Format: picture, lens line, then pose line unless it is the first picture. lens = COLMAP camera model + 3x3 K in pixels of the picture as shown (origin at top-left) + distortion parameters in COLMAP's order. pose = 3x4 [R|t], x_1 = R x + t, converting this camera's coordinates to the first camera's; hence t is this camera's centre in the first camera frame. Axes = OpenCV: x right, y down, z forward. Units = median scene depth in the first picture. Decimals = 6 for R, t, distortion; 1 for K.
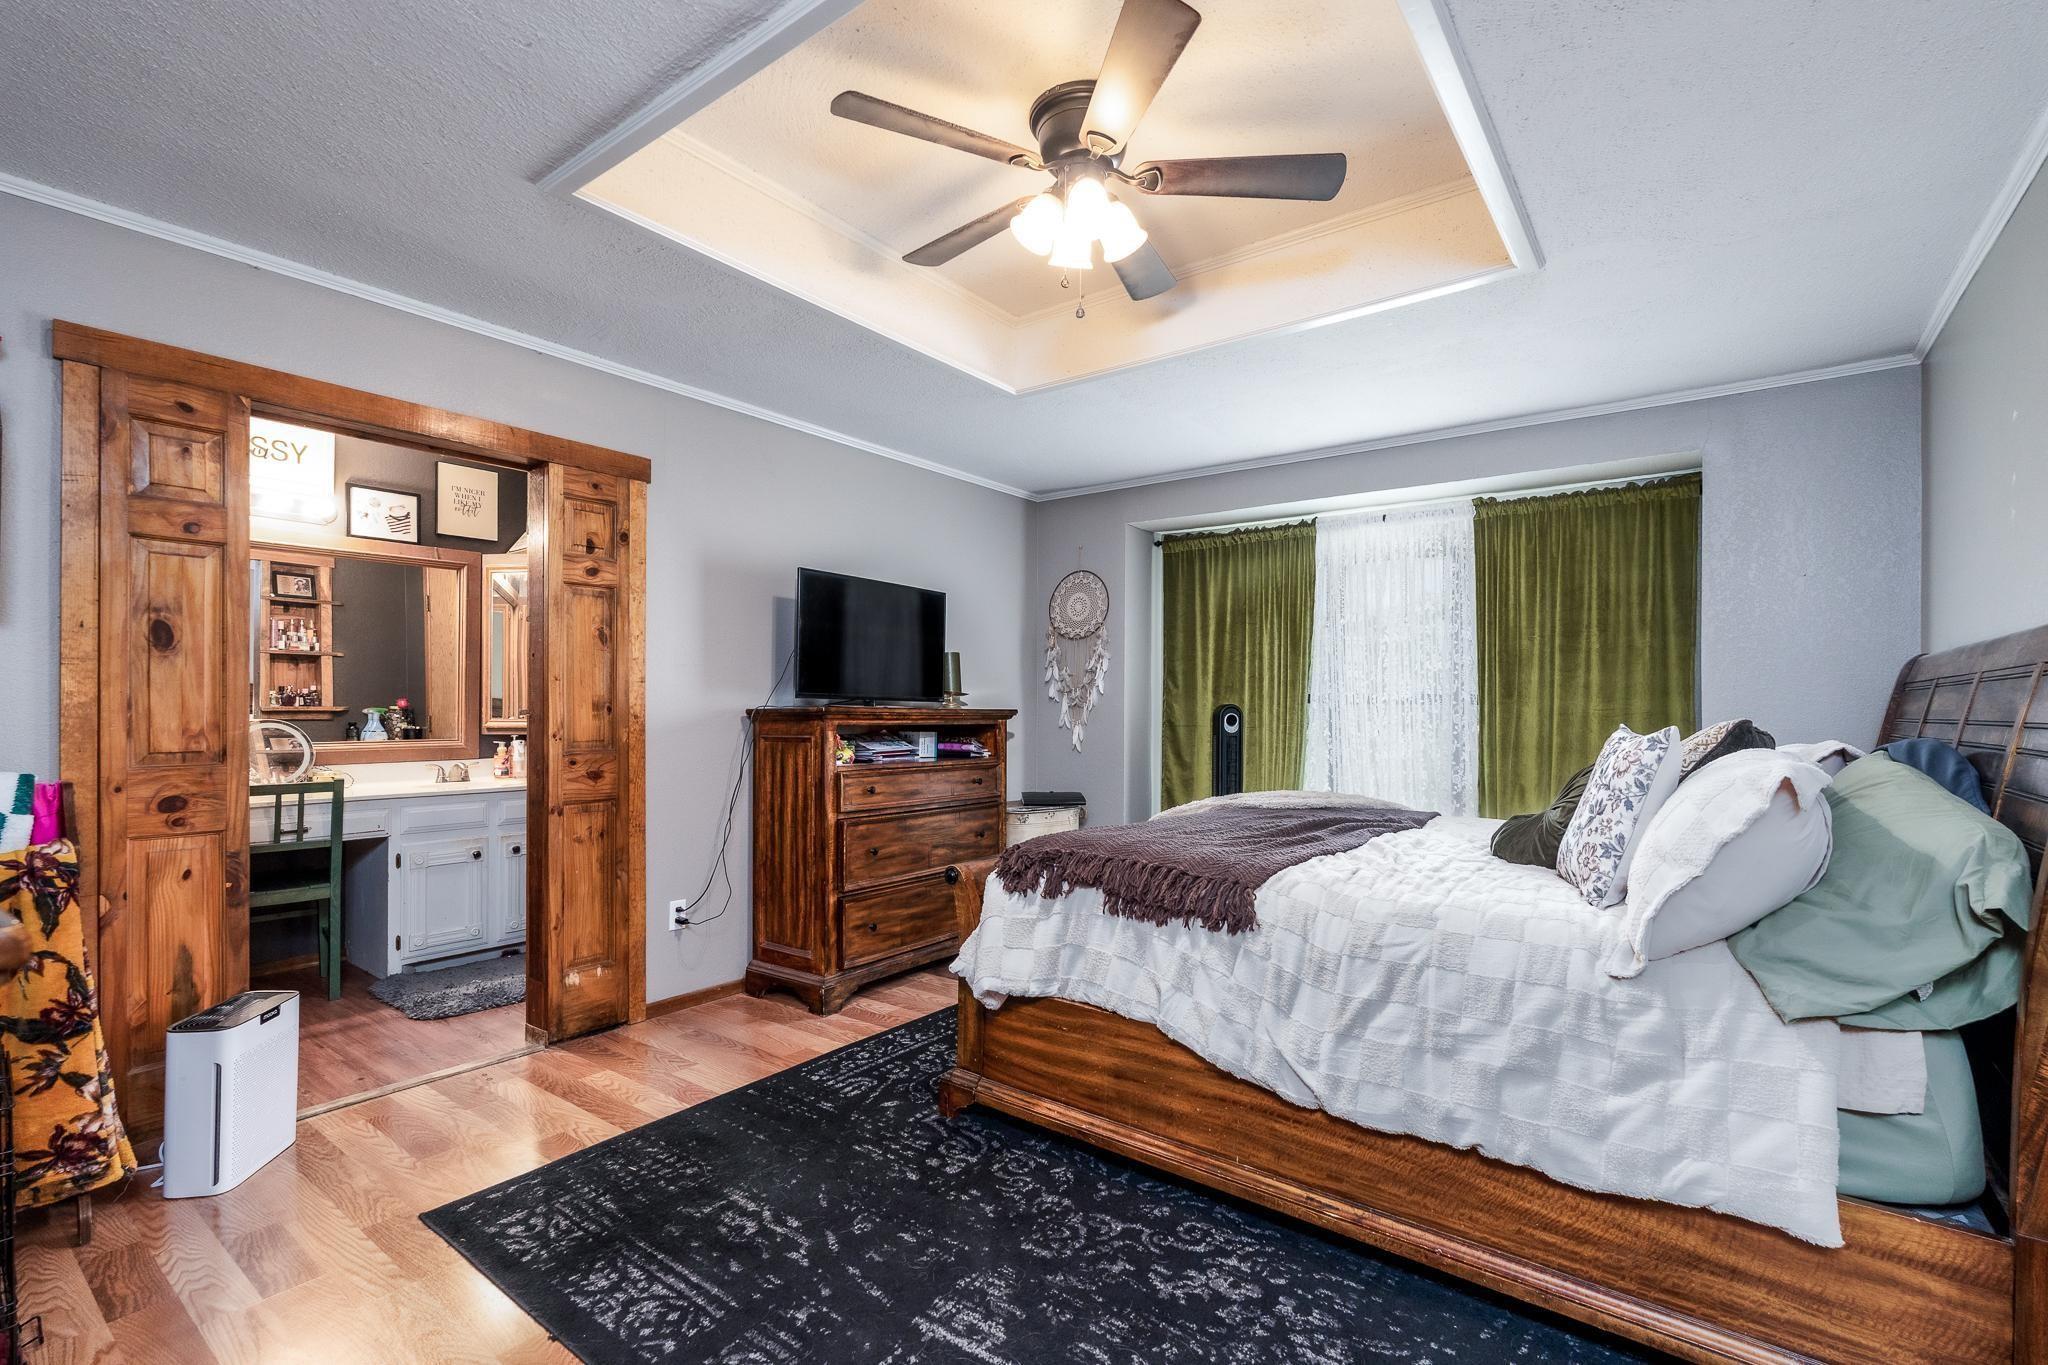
lens RADIAL K [[911.7, 0, 1017.8], [0, 911.7, 700.8], [0, 0, 1]] dist [-0.004749, -0.000107]
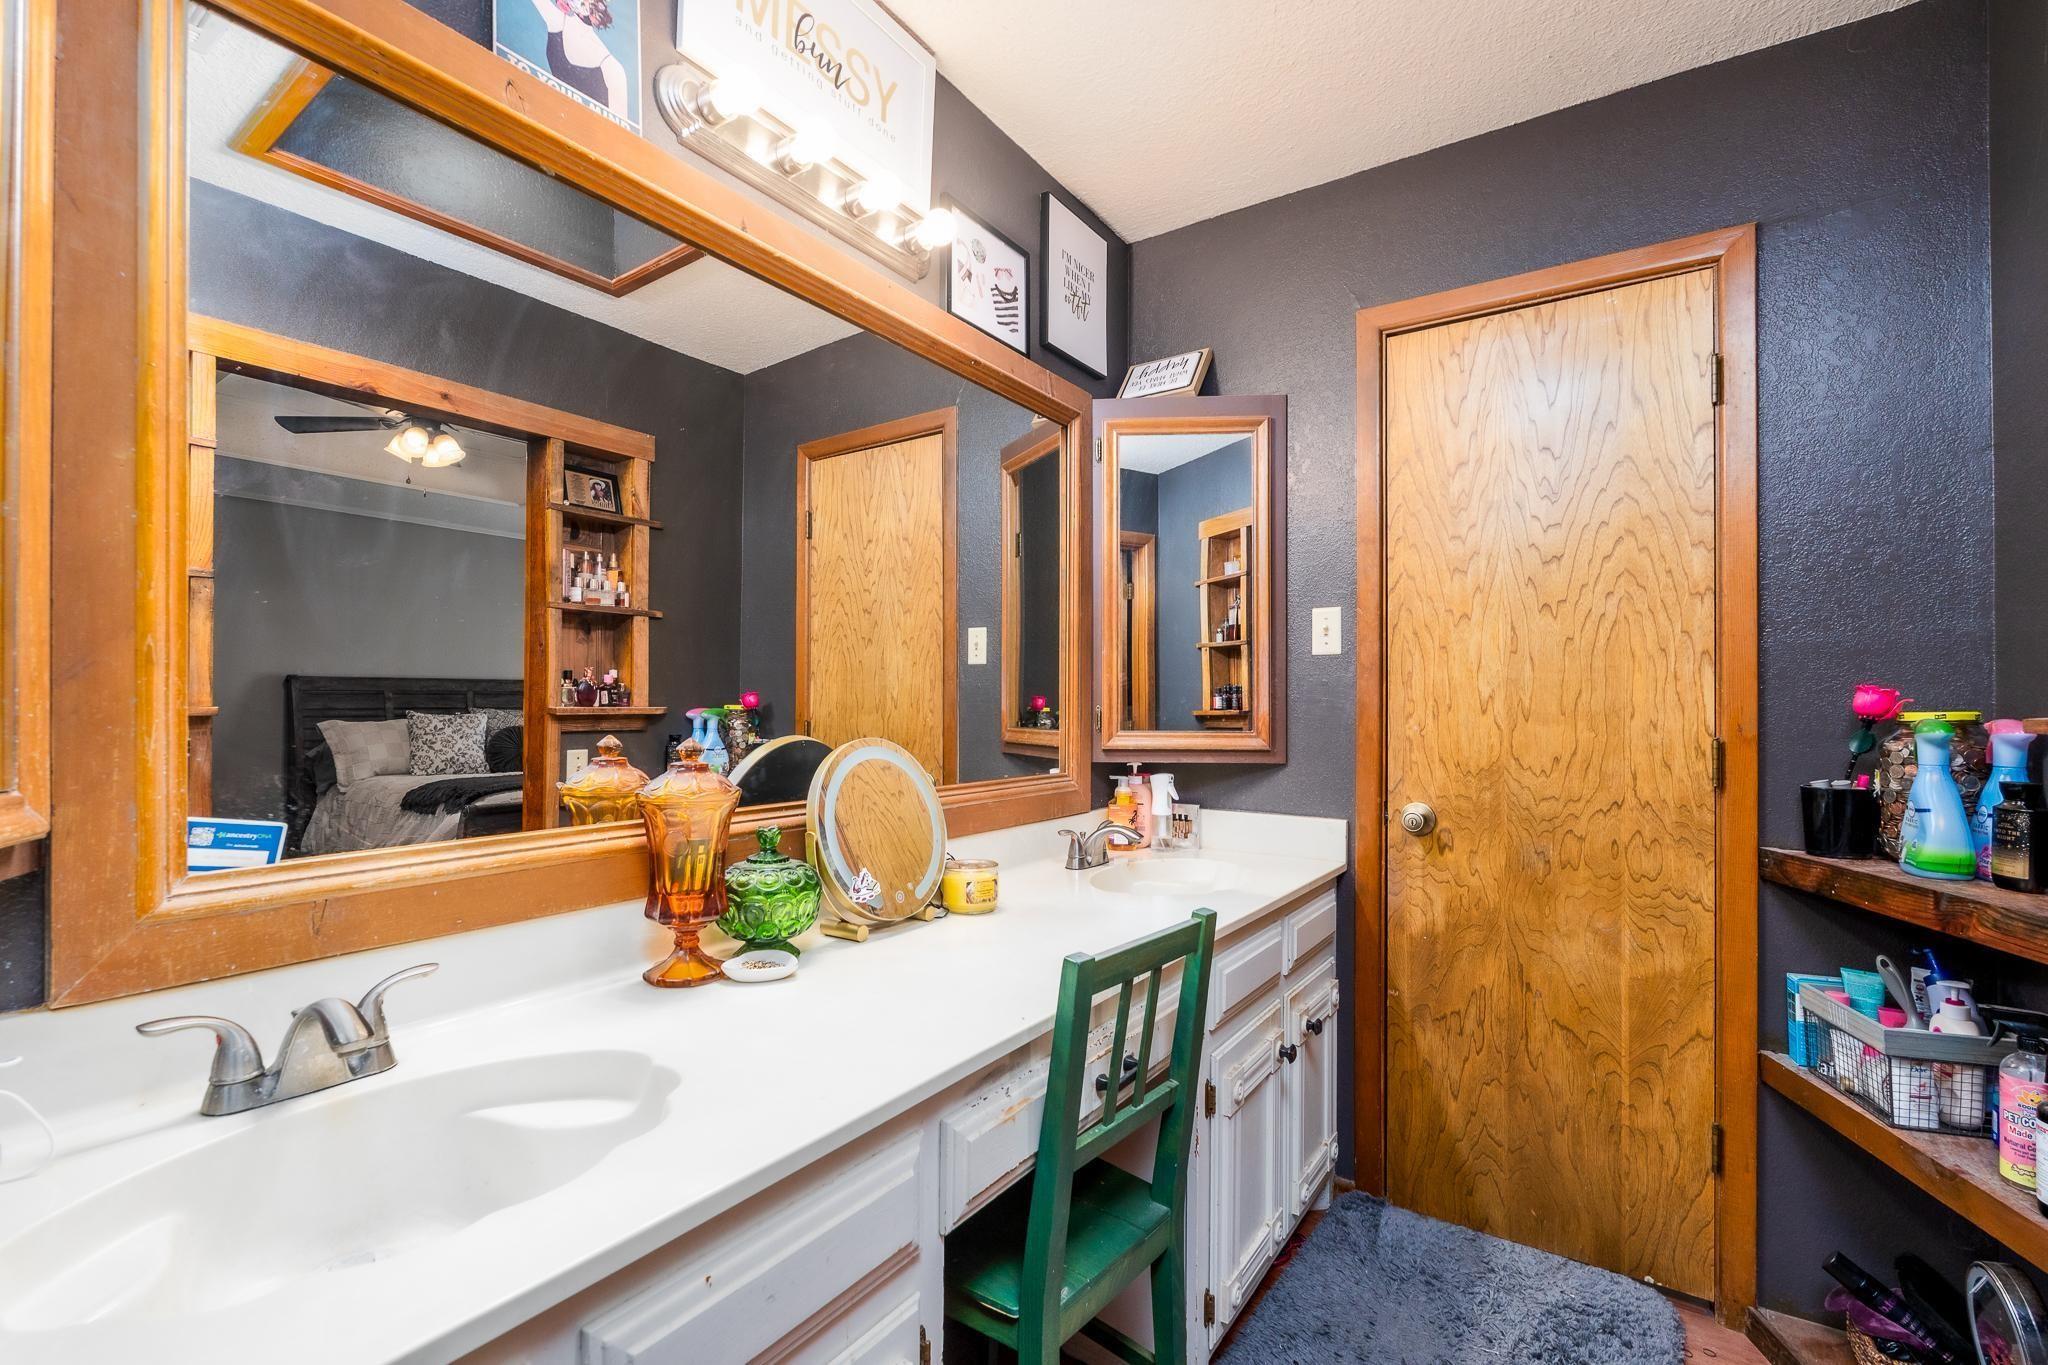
lens RADIAL K [[911.7, 0, 1029.1], [0, 911.7, 688.7], [0, 0, 1]] dist [-0.004749, -0.000107]
pose [[0.999338, -0.002110, 0.036319, -0.626276], [0.002621, 0.999898, -0.014019, 0.004170], [-0.036286, 0.014105, 0.999242, 0.494605]]
